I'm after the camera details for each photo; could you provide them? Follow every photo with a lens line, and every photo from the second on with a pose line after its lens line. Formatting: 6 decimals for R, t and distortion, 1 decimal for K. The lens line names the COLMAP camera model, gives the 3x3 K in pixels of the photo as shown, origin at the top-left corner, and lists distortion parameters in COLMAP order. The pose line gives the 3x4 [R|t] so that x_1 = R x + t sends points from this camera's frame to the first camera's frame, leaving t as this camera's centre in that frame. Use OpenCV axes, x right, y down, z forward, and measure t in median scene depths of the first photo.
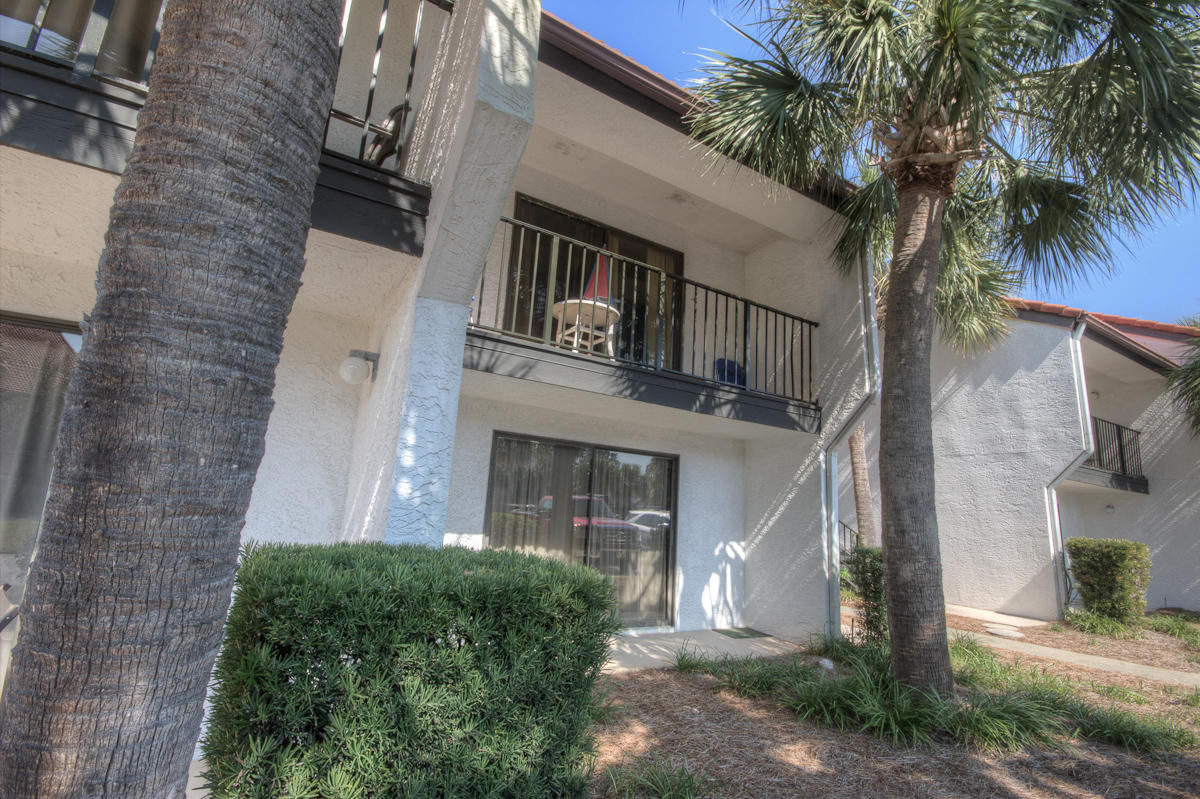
lens RADIAL K [[575.5, 0, 625.2], [0, 575.5, 398.6], [0, 0, 1]] dist [-0.002061, -0.000074]
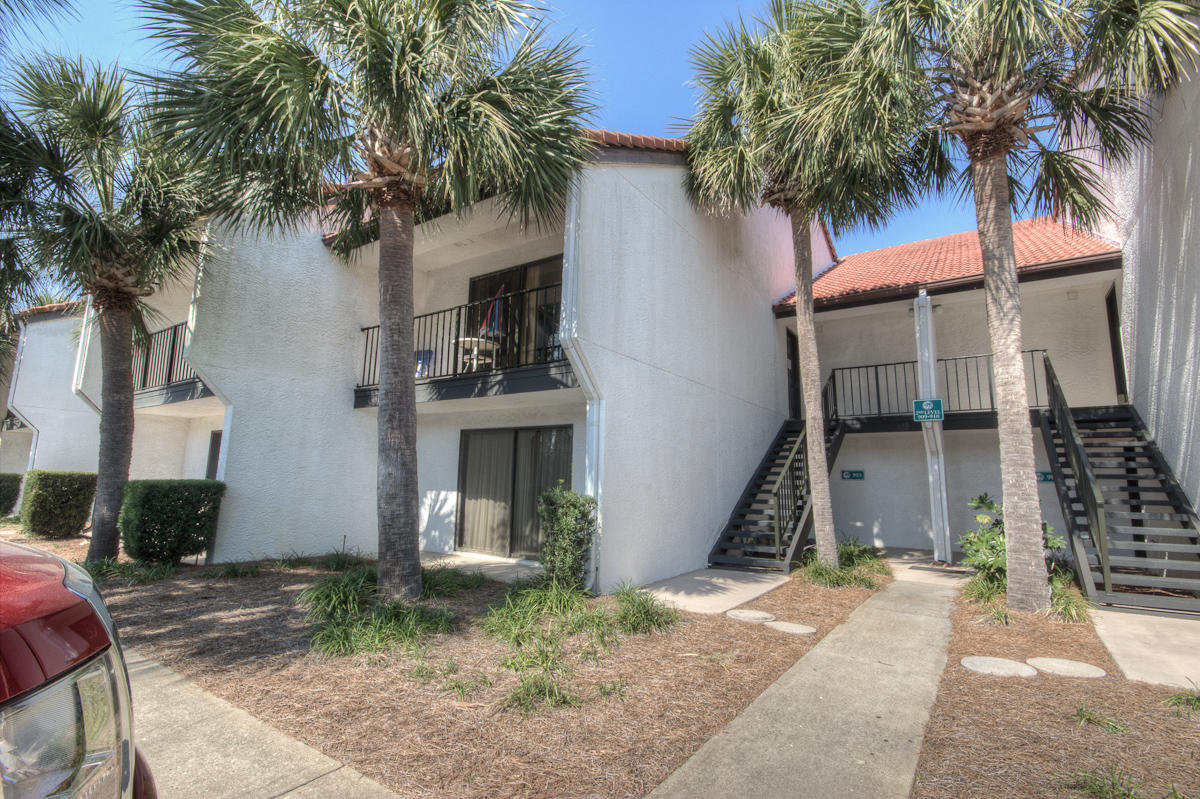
lens RADIAL K [[558.2, 0, 602.9], [0, 558.2, 398.5], [0, 0, 1]] dist [0.003502, -0.008084]
pose [[0.367606, -0.184329, -0.911531, 1.418983], [0.182448, 0.975407, -0.123667, 0.240777], [0.911909, -0.120846, 0.392196, 0.736705]]
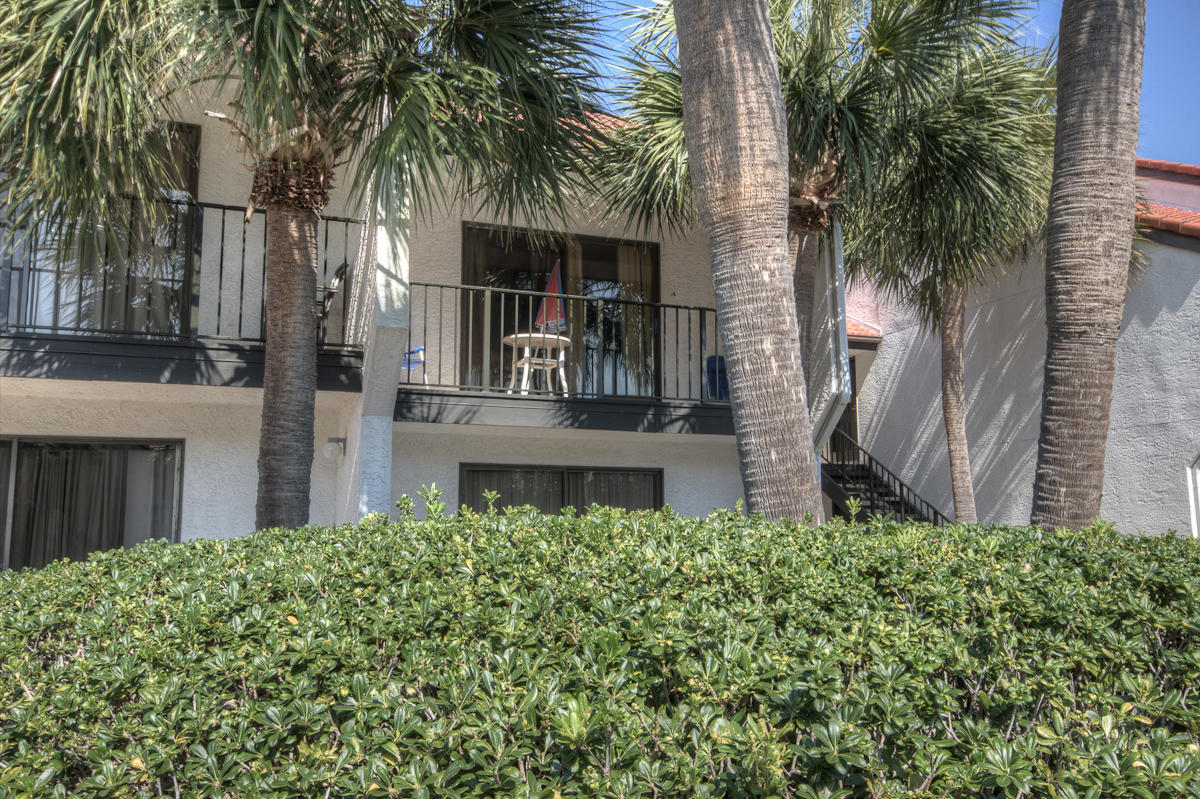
lens RADIAL K [[1028.6, 0, 600.0], [0, 1028.6, 399.5], [0, 0, 1]] dist [0.007726, 0.001052]
pose [[0.975088, -0.084035, -0.205285, 0.425514], [0.096536, 0.993989, 0.051639, -0.135383], [0.199711, -0.070170, 0.977339, -0.813732]]
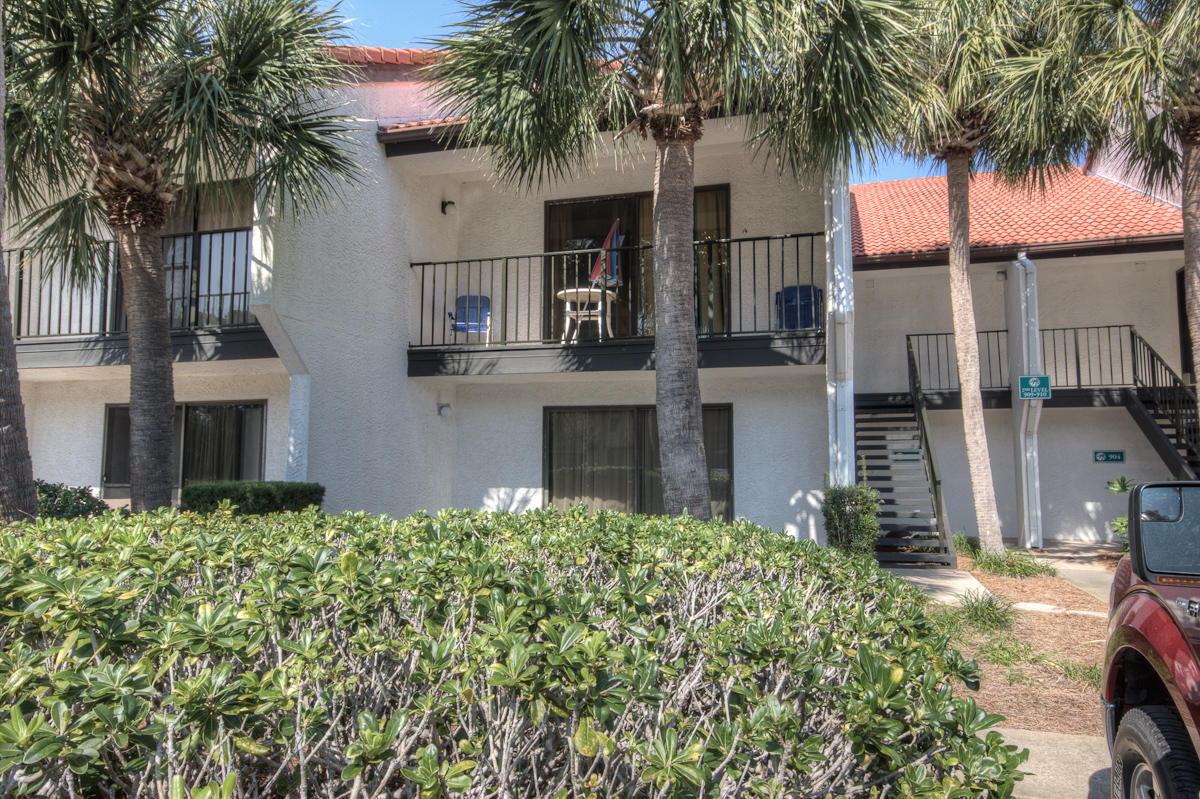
lens RADIAL K [[800.4, 0, 600.0], [0, 800.4, 399.5], [0, 0, 1]] dist [0.011152, 0.006312]
pose [[0.630773, -0.114789, -0.767430, 1.198042], [0.183692, 0.982976, 0.003953, 0.054318], [0.753911, -0.143464, 0.641121, -0.041548]]
